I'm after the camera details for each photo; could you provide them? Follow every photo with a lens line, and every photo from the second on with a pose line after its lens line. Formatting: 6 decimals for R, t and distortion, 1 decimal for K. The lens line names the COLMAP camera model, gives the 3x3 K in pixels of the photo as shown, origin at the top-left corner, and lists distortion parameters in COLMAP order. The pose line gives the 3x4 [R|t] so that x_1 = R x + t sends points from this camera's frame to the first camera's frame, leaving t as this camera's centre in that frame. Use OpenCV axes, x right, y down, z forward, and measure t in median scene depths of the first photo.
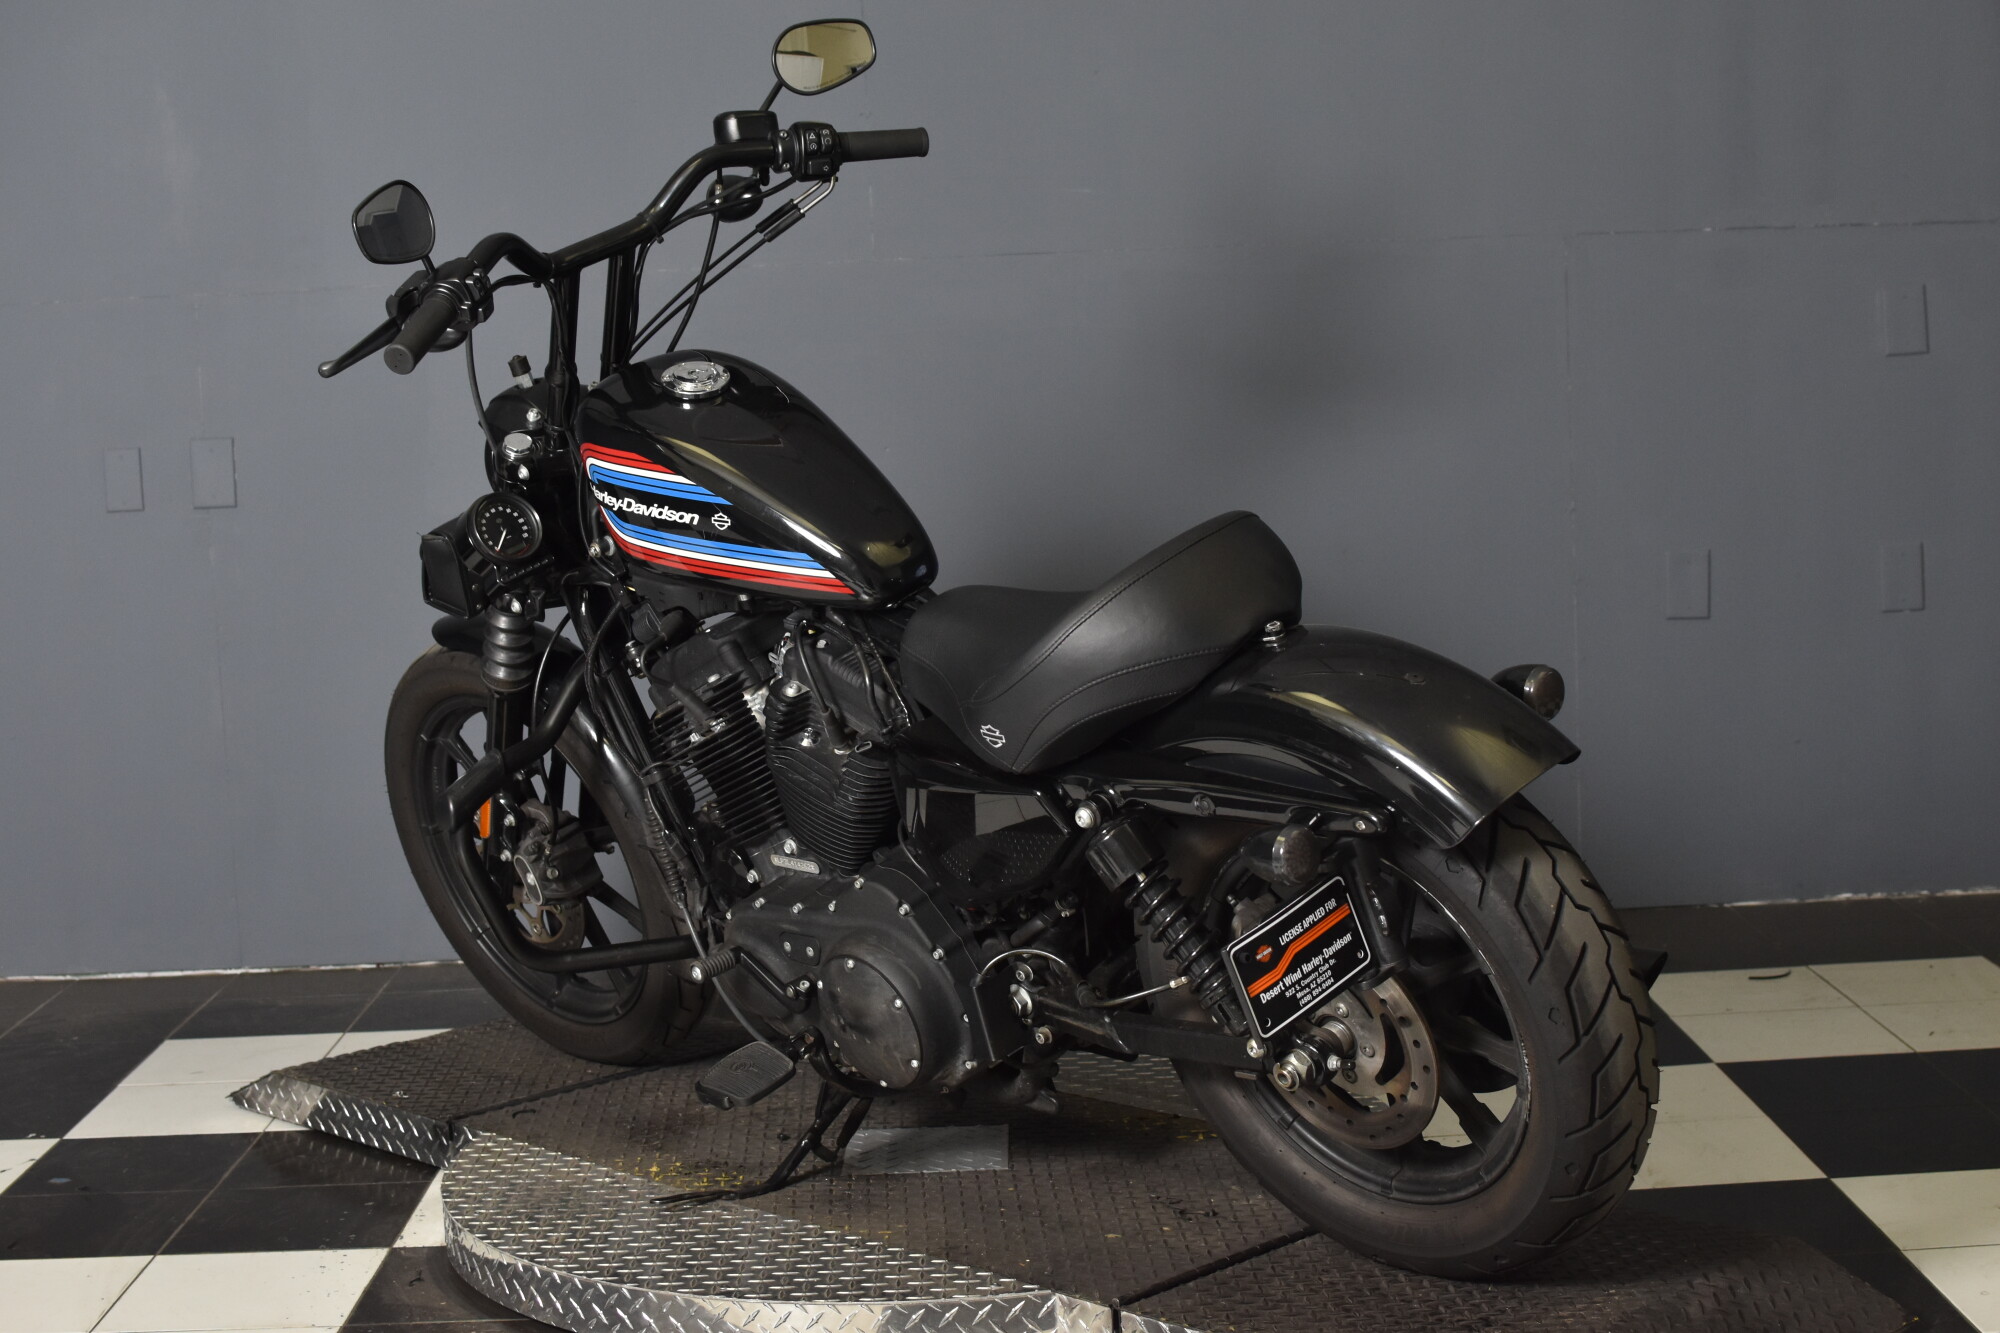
lens RADIAL K [[3052.5, 0, 1000.0], [0, 3052.5, 666.5], [0, 0, 1]] dist [-0.197886, 0.221214]
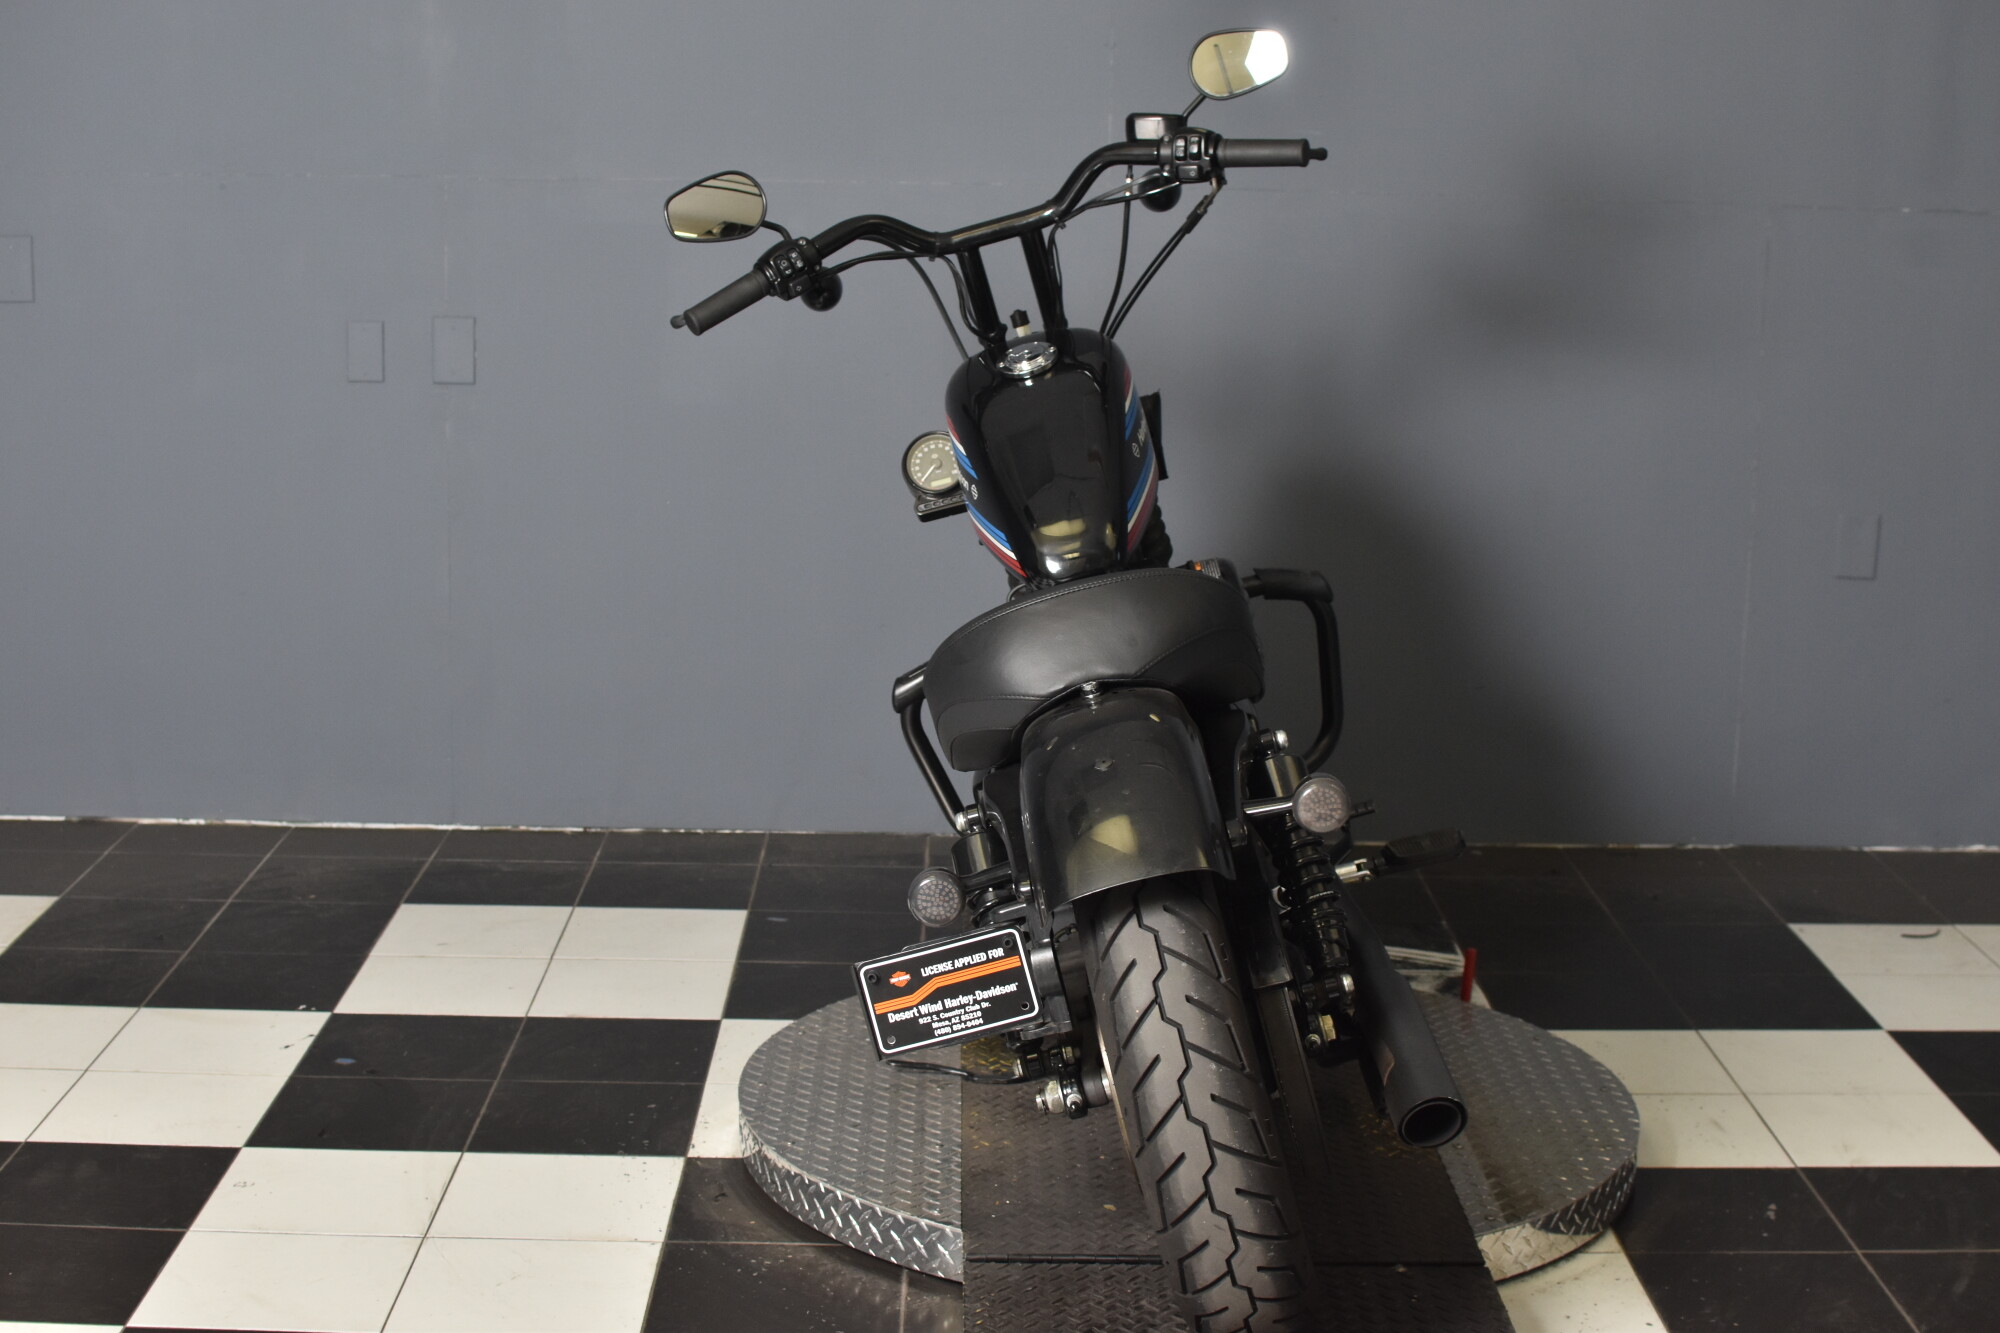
lens RADIAL K [[3052.5, 0, 1000.0], [0, 3052.5, 666.5], [0, 0, 1]] dist [-0.197886, 0.221214]
pose [[0.998051, 0.061439, 0.010905, -0.086186], [-0.062130, 0.994662, 0.082380, -0.058258], [-0.005786, -0.082897, 0.996541, -0.047340]]
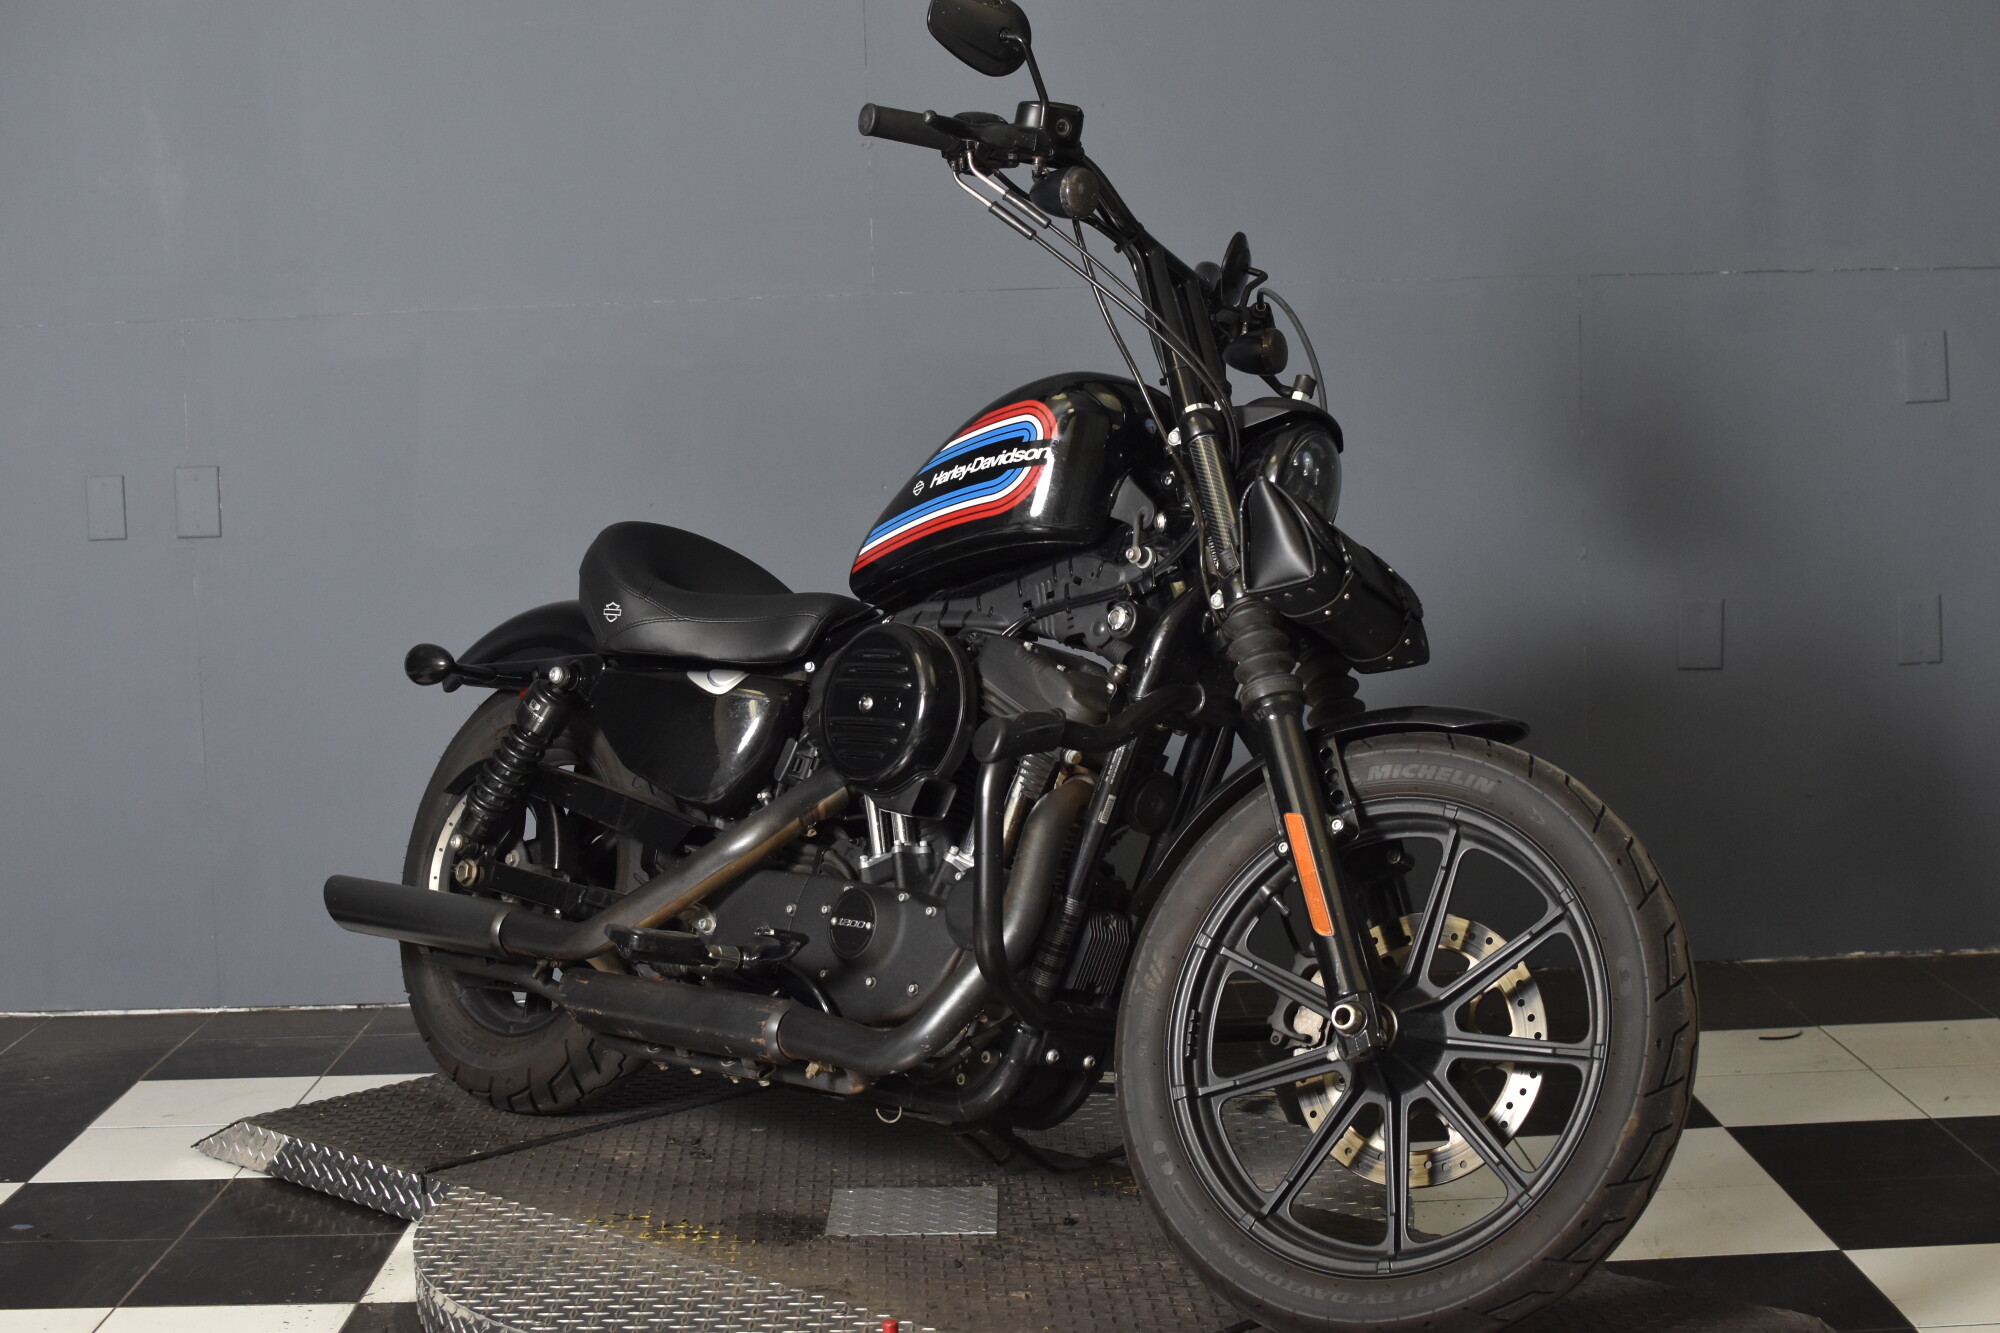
lens RADIAL K [[3052.5, 0, 1000.0], [0, 3052.5, 666.5], [0, 0, 1]] dist [-0.197886, 0.221214]
pose [[0.999921, 0.012327, -0.002603, 0.003583], [-0.012357, 0.999852, -0.011968, -0.002382], [0.002455, 0.011999, 0.999925, 0.022528]]
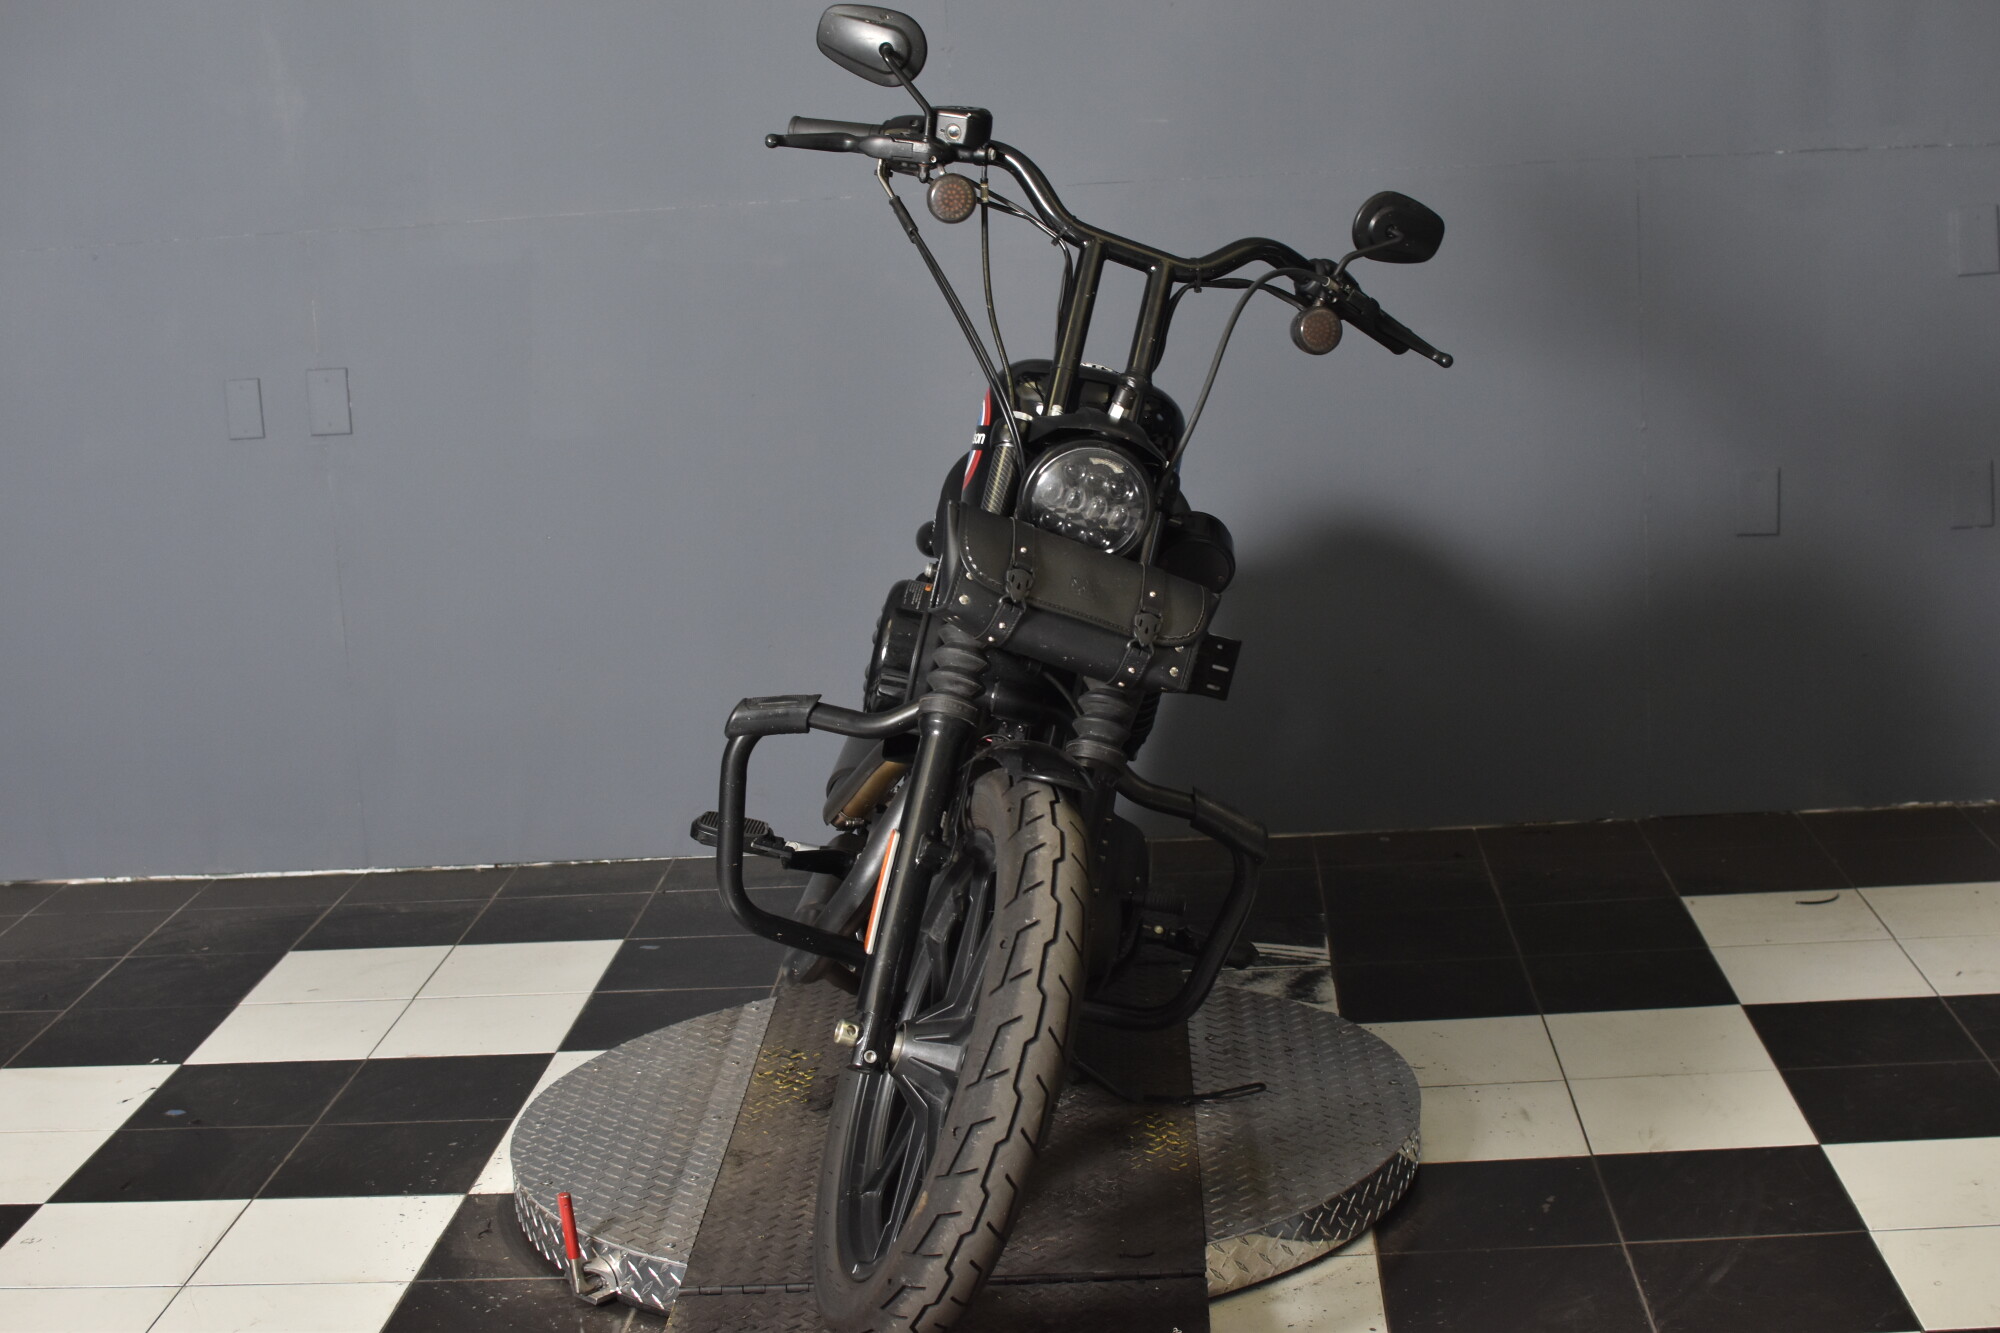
lens RADIAL K [[3052.5, 0, 1000.0], [0, 3052.5, 666.5], [0, 0, 1]] dist [-0.197886, 0.221214]
pose [[0.997376, -0.000381, -0.072389, 0.051051], [0.006620, 0.996276, 0.085968, -0.066678], [0.072087, -0.086222, 0.993665, -0.035603]]
